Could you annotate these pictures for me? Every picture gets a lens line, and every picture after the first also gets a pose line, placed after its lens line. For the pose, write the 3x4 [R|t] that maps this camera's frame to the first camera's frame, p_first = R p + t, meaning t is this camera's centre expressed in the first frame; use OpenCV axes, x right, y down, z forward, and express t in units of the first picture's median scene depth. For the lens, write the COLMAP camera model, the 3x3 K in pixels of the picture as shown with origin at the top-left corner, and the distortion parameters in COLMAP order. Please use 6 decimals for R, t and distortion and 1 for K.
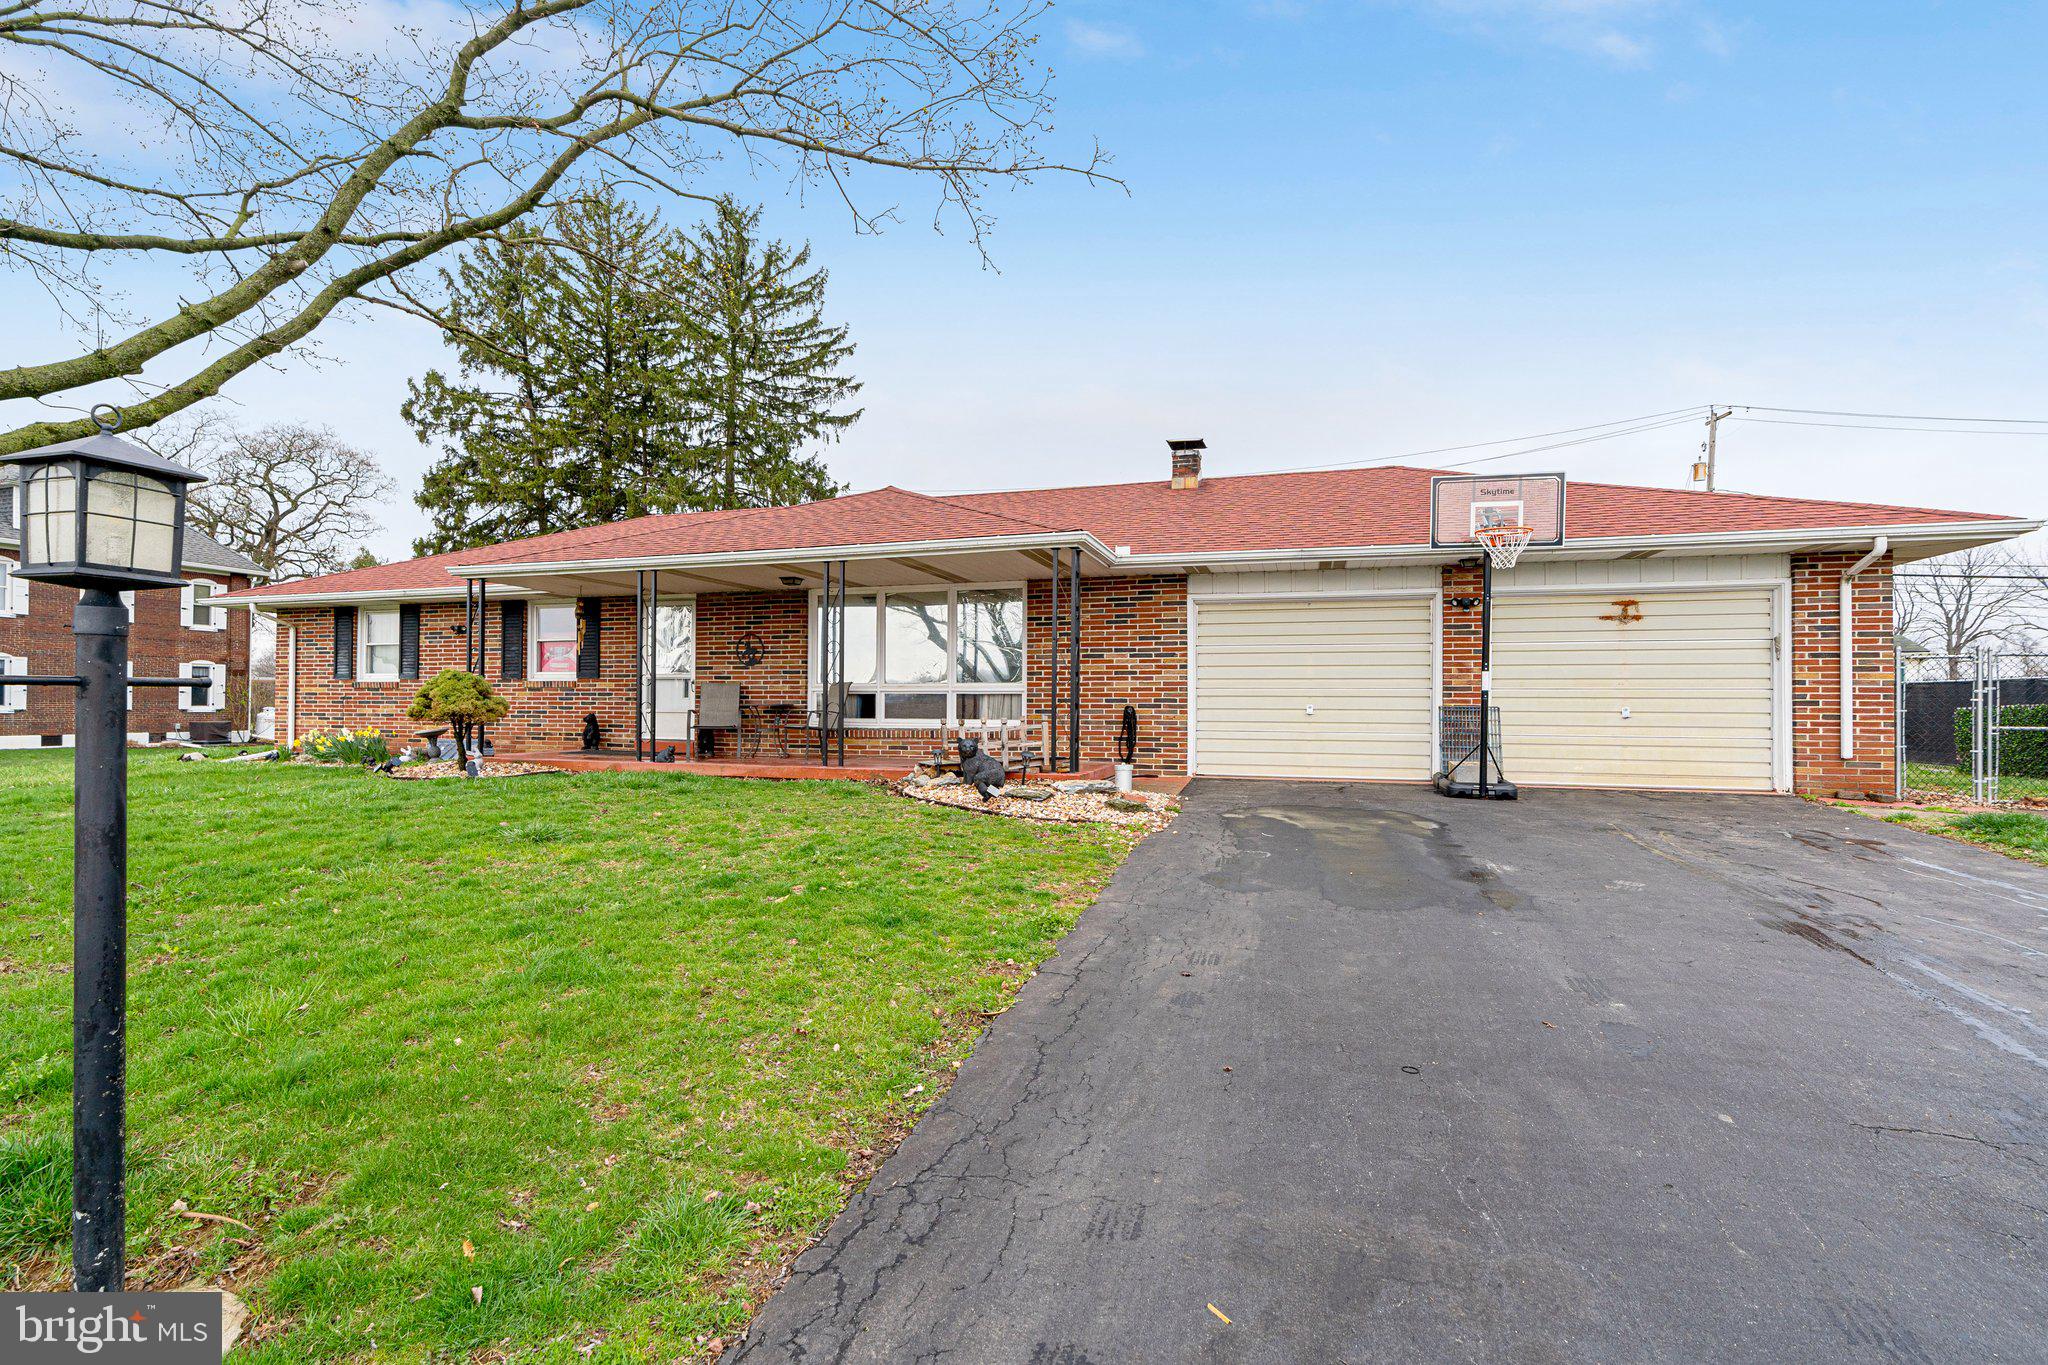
lens RADIAL K [[921.3, 0, 1018.7], [0, 921.3, 690.1], [0, 0, 1]] dist [-0.008331, 0.001592]
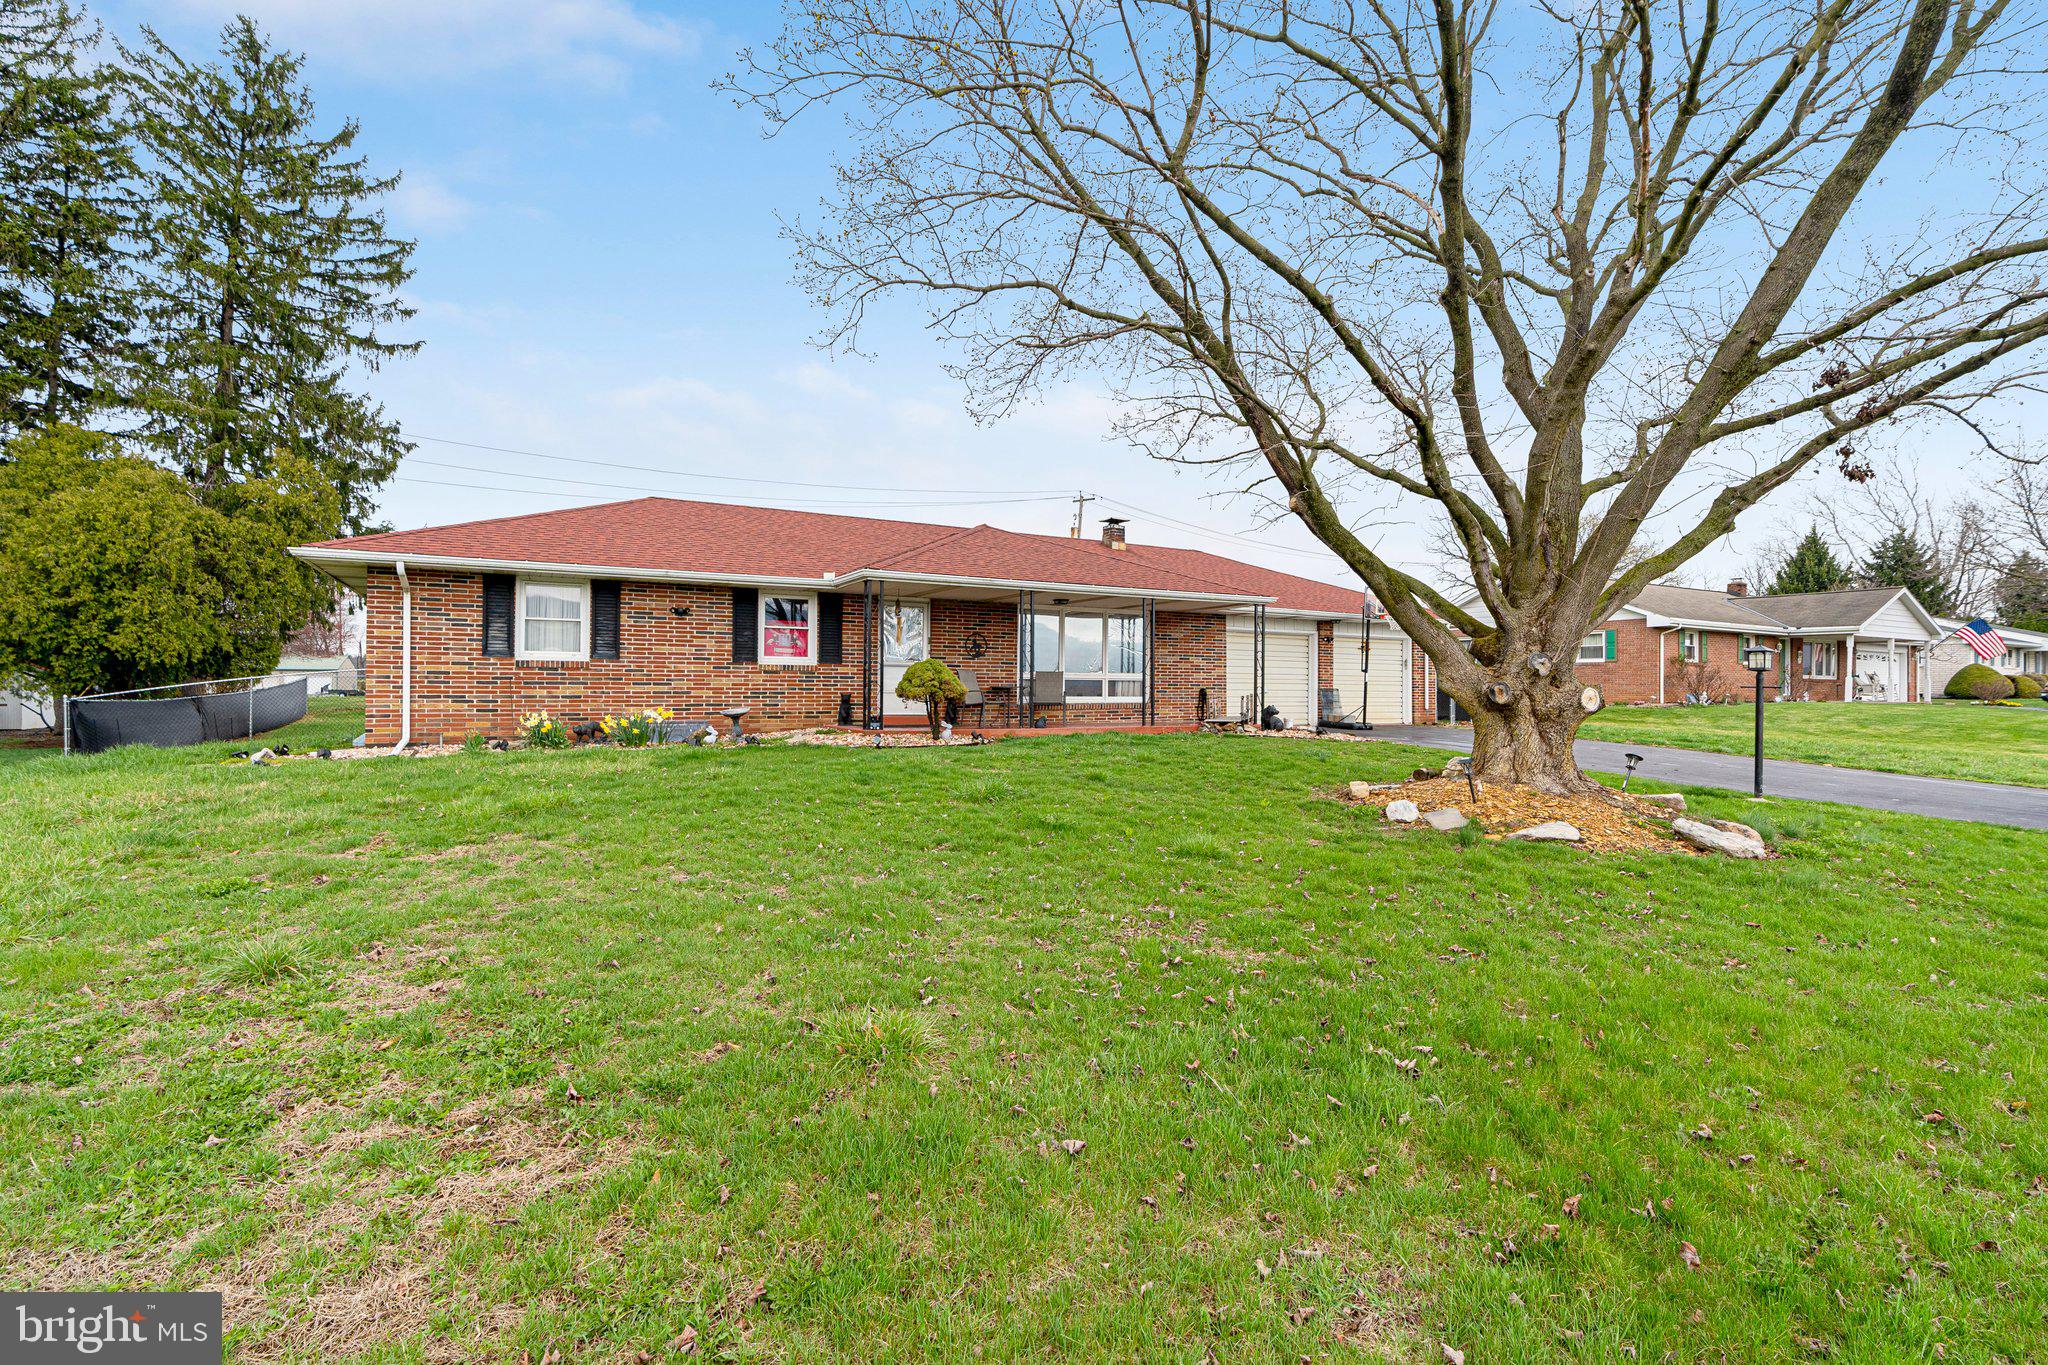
lens RADIAL K [[921.3, 0, 1018.7], [0, 921.3, 690.1], [0, 0, 1]] dist [-0.008331, 0.001592]
pose [[0.695956, 0.000838, 0.718084, -1.136482], [-0.011702, 0.999880, 0.010175, 0.006092], [-0.717989, -0.015484, 0.695882, 0.031519]]
